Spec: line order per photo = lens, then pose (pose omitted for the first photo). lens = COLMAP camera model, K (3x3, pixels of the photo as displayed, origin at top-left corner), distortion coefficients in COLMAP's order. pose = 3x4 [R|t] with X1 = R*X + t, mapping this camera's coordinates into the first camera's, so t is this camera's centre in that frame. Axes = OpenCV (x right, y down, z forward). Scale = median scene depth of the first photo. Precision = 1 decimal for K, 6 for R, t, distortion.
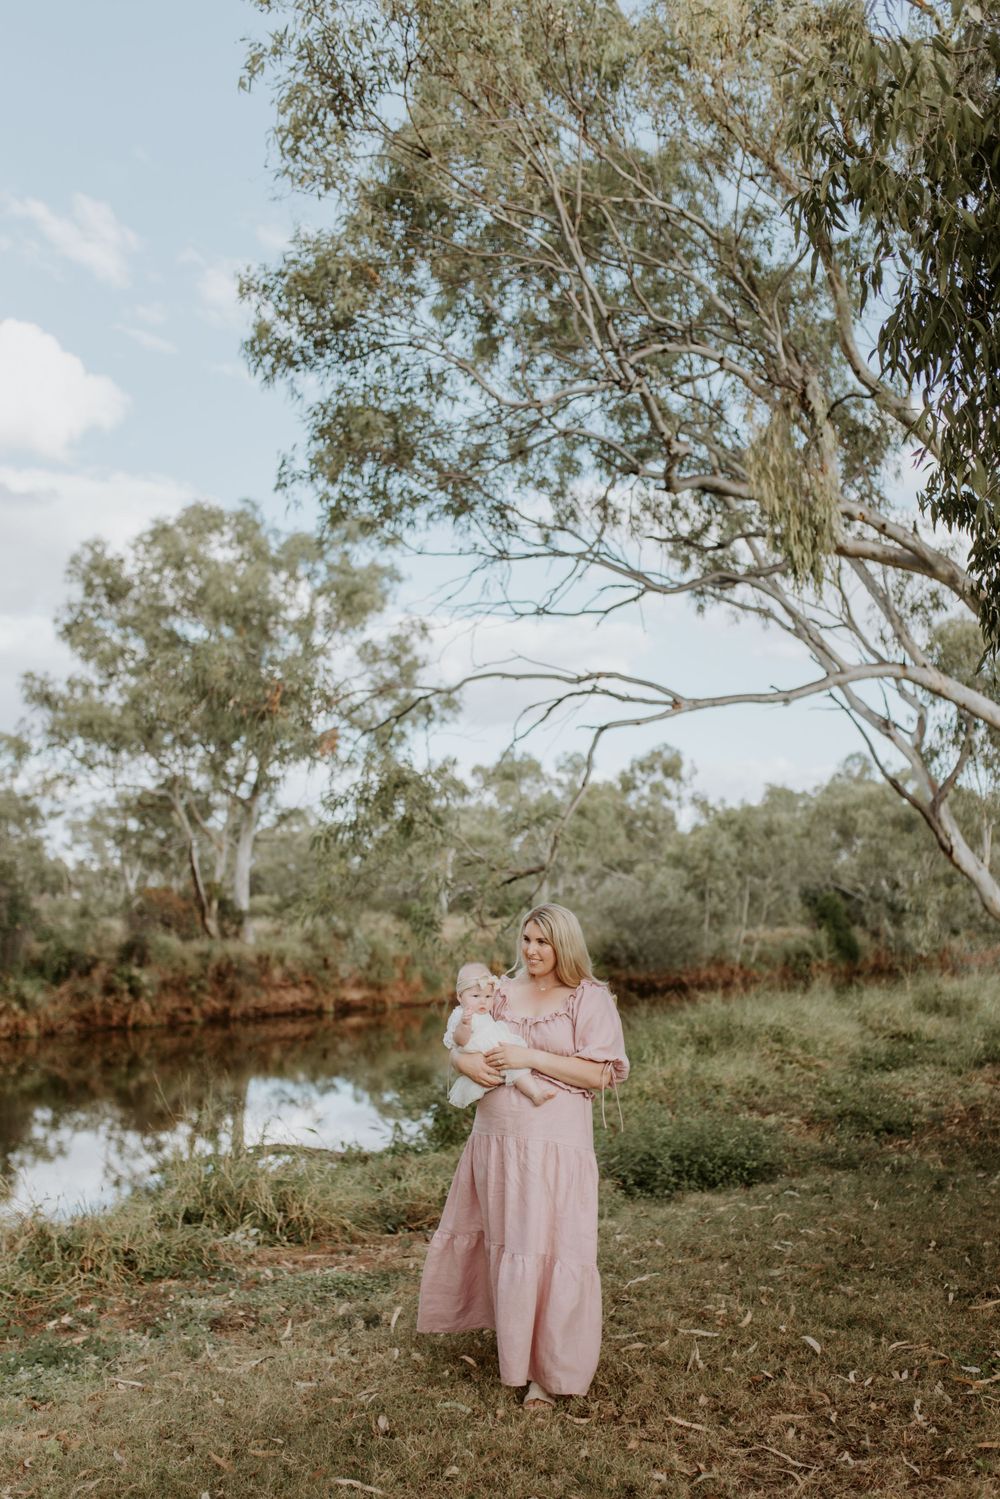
lens RADIAL K [[1613.1, 0, 520.1], [0, 1613.1, 812.2], [0, 0, 1]] dist [0.006150, 0.000000]
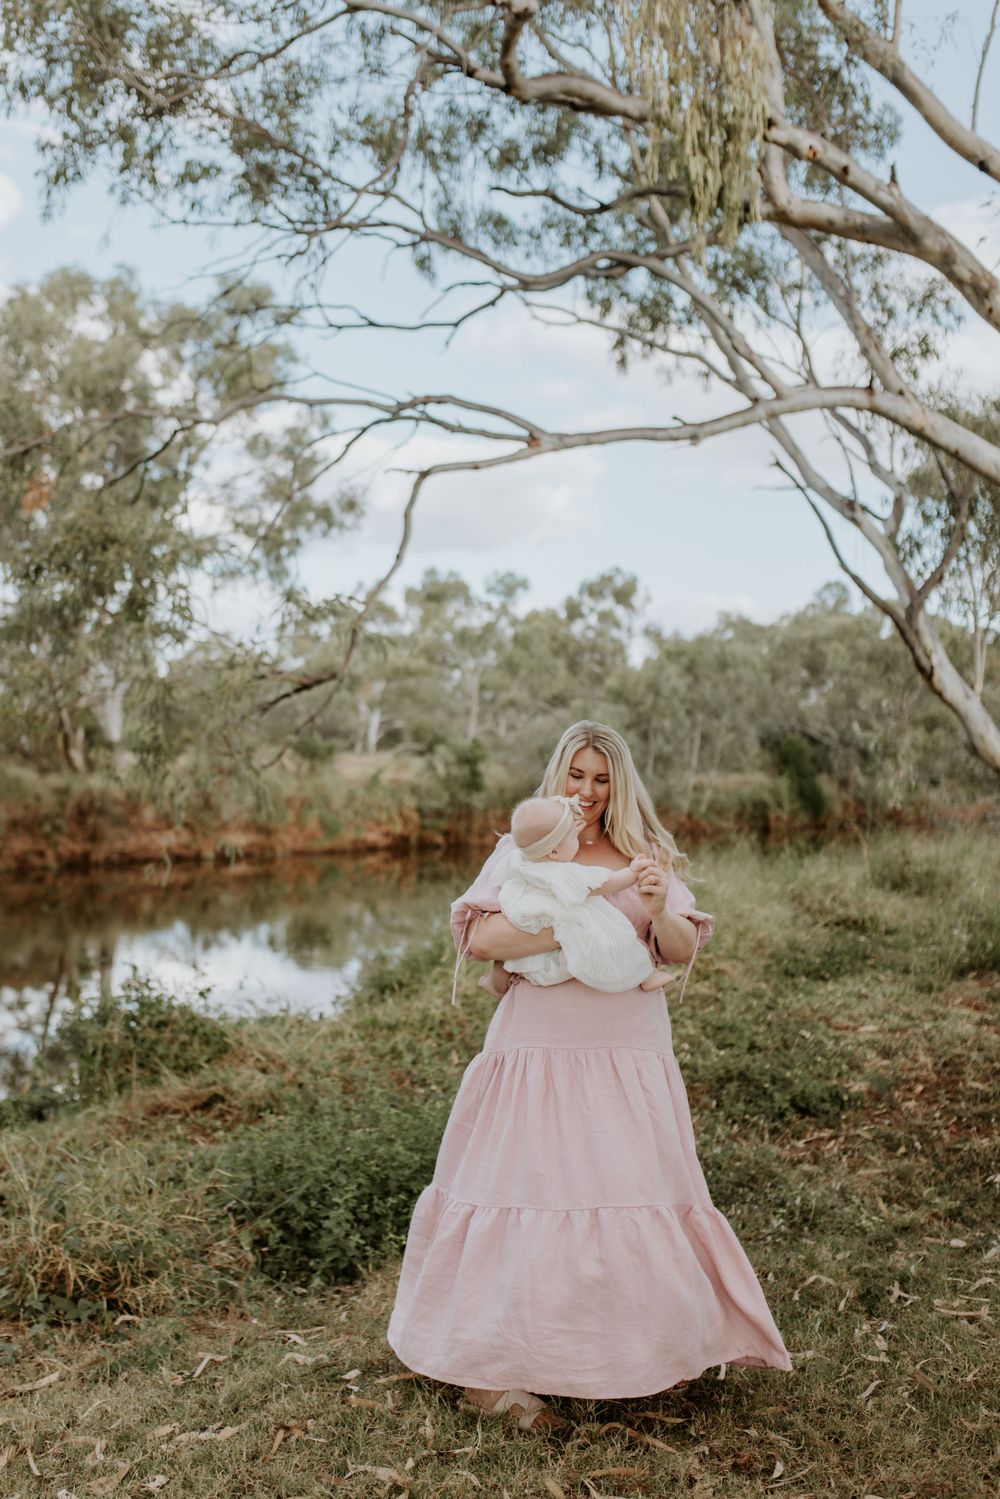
lens RADIAL K [[1613.1, 0, 431.5], [0, 1613.1, 742.9], [0, 0, 1]] dist [0.006150, 0.000000]
pose [[0.998905, 0.020532, -0.042045, 0.045000], [-0.018232, 0.998354, 0.054379, 0.013404], [0.043093, -0.053553, 0.997635, 0.161053]]
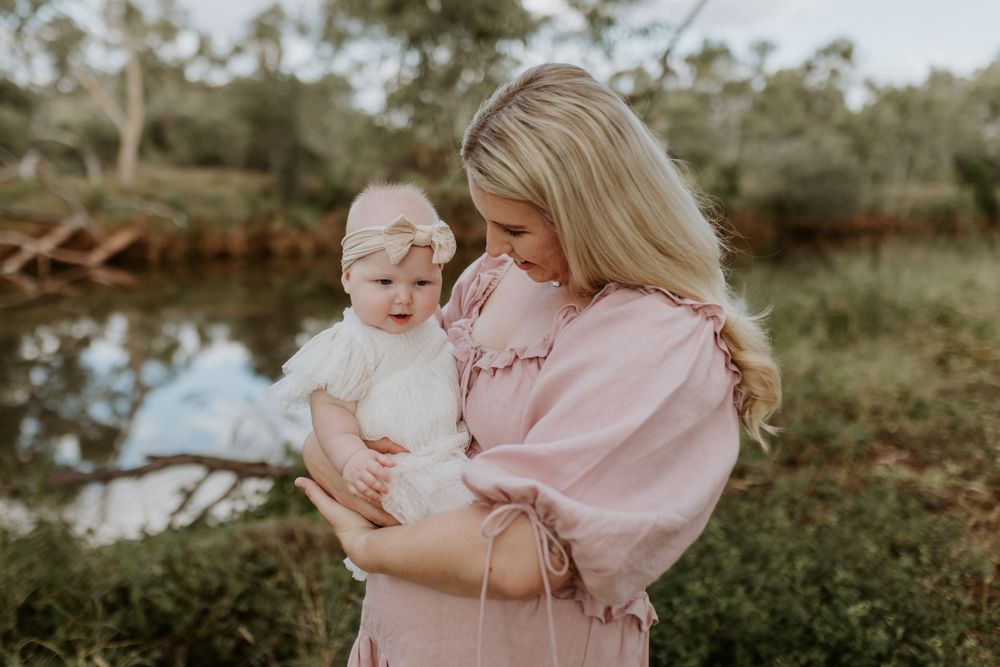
lens RADIAL K [[1016.7, 0, 463.3], [0, 1016.7, 305.0], [0, 0, 1]] dist [0.004764, 0.000000]
pose [[0.965507, 0.056785, -0.254111, 0.031537], [-0.007112, 0.981316, 0.192271, 0.021307], [0.260281, -0.183832, 0.947871, 0.243914]]
